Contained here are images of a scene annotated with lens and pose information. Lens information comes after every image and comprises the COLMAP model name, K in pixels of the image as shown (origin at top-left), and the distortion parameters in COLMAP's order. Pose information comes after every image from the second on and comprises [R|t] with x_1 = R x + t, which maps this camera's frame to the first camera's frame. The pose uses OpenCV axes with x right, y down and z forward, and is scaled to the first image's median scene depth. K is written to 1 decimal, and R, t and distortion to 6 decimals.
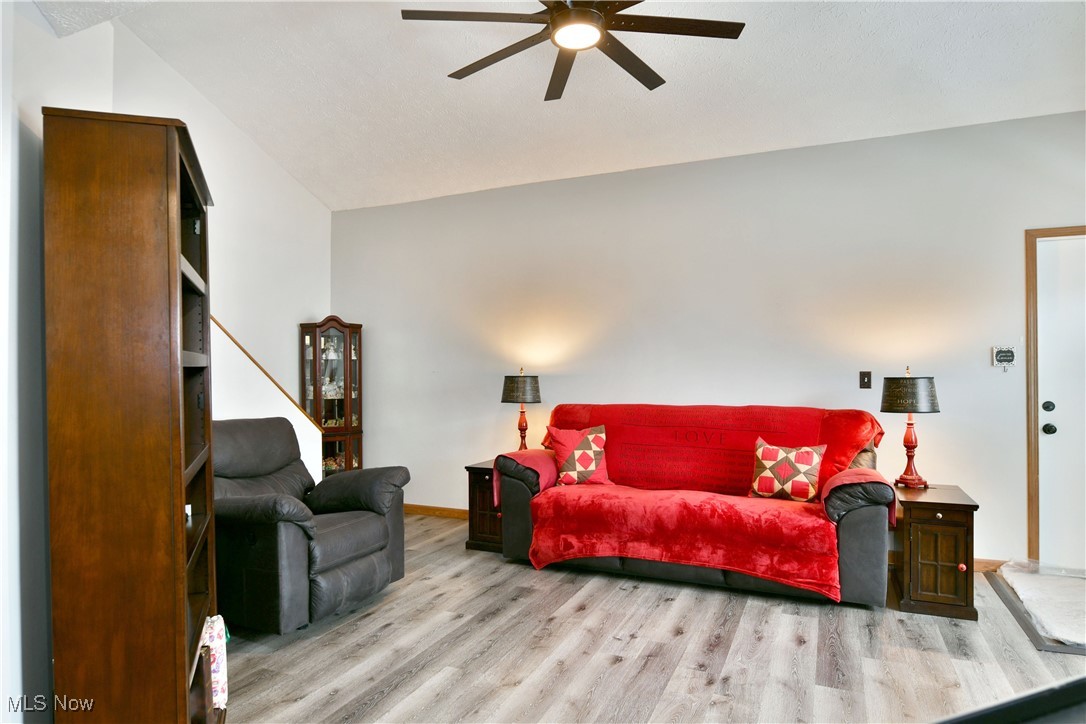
lens RADIAL K [[666.2, 0, 542.0], [0, 666.2, 348.6], [0, 0, 1]] dist [-0.008033, -0.002229]
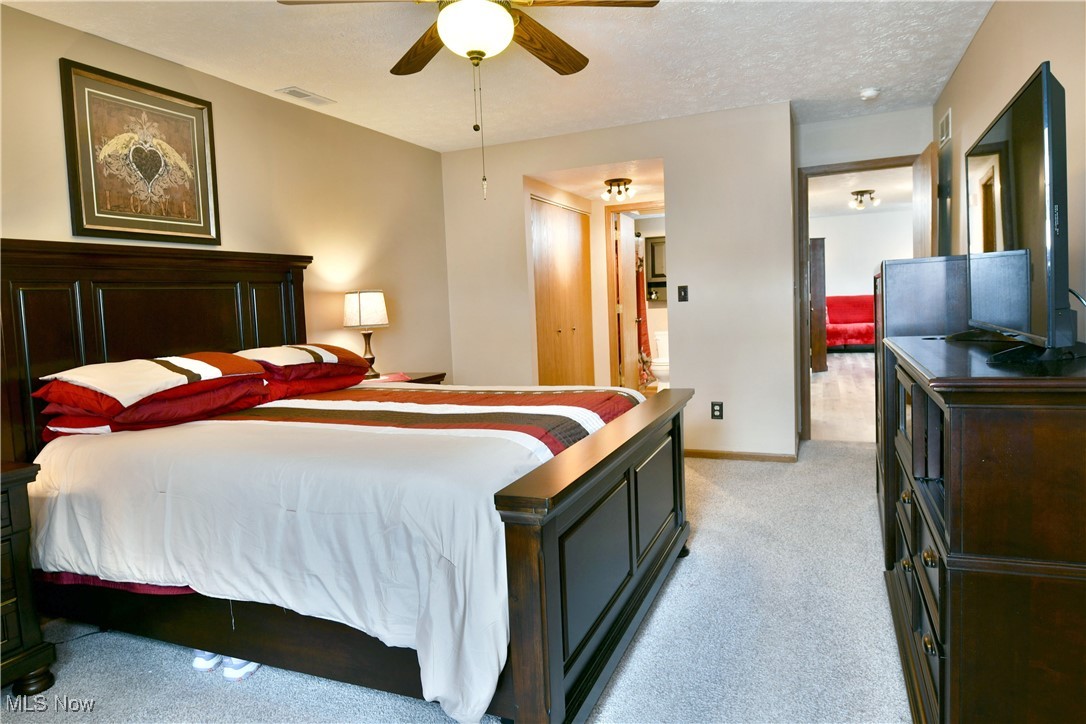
lens RADIAL K [[666.2, 0, 542.0], [0, 666.2, 348.6], [0, 0, 1]] dist [-0.008033, -0.002229]
pose [[0.999016, -0.043113, 0.010372, -1.320708], [0.041815, 0.993778, 0.103232, -0.039379], [-0.014758, -0.102696, 0.994603, -2.034717]]
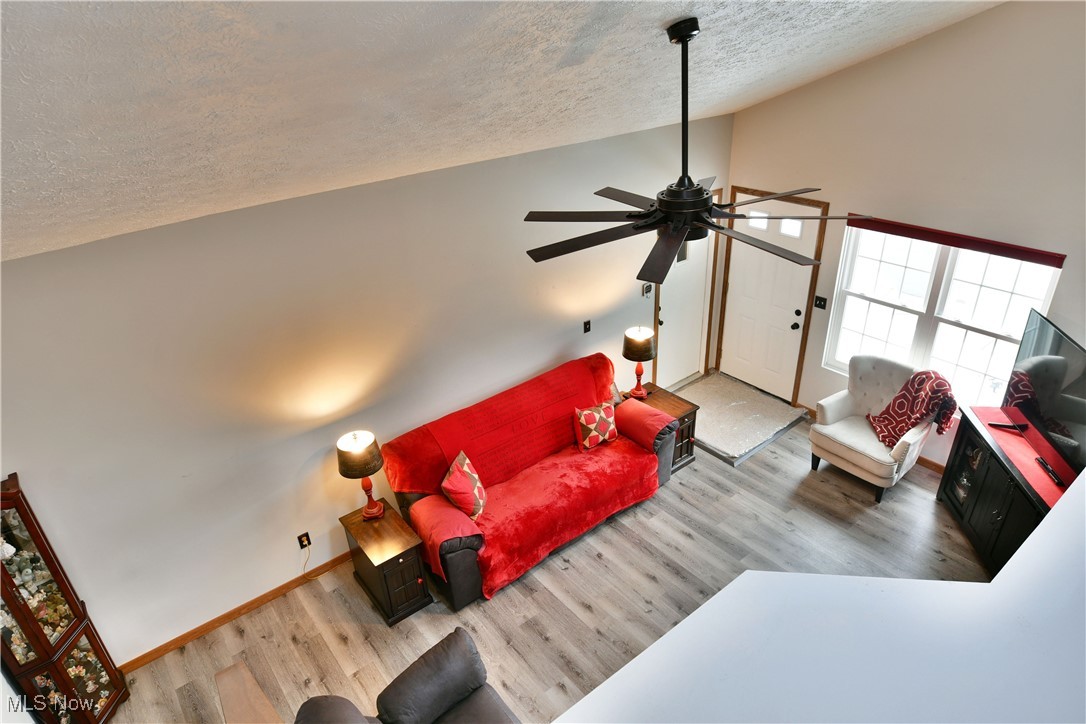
lens RADIAL K [[666.2, 0, 542.0], [0, 666.2, 348.6], [0, 0, 1]] dist [-0.008033, -0.002229]
pose [[0.454408, -0.416689, 0.787327, -0.743634], [0.006931, 0.885476, 0.464634, -0.626734], [-0.890767, -0.205676, 0.405255, 0.592605]]
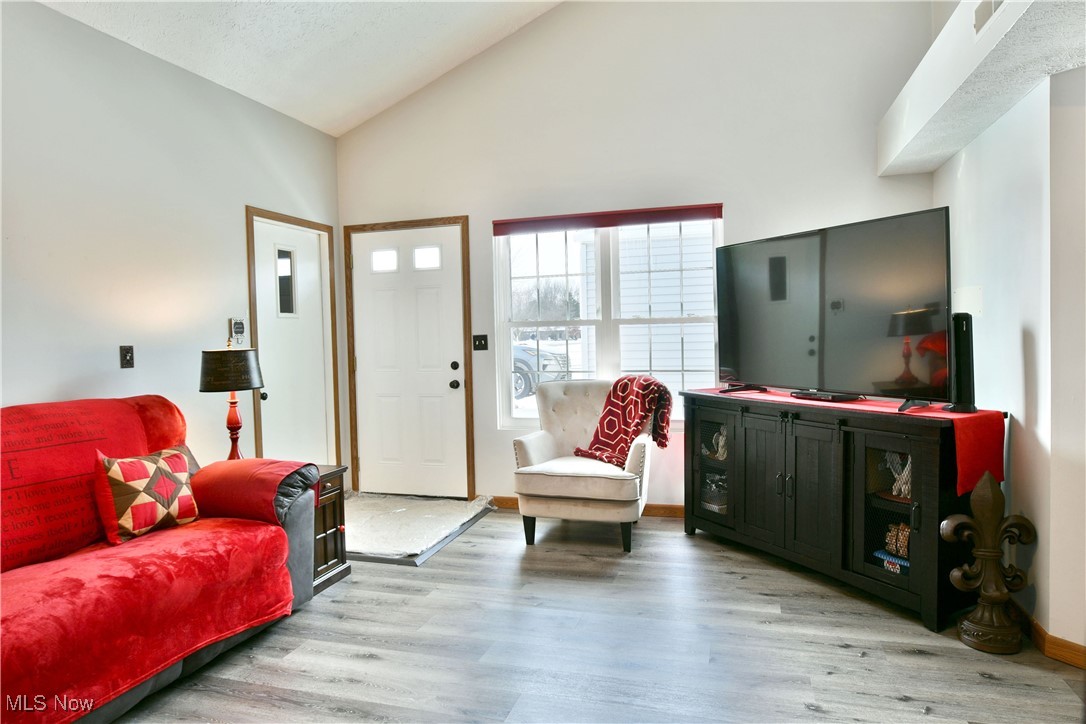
lens RADIAL K [[670.2, 0, 546.0], [0, 670.2, 351.2], [0, 0, 1]] dist [-0.012028, -0.002158]
pose [[-0.133052, -0.017889, 0.990948, -0.383490], [-0.007392, 0.999827, 0.017057, 0.027275], [-0.991081, -0.005055, -0.133162, 0.713855]]
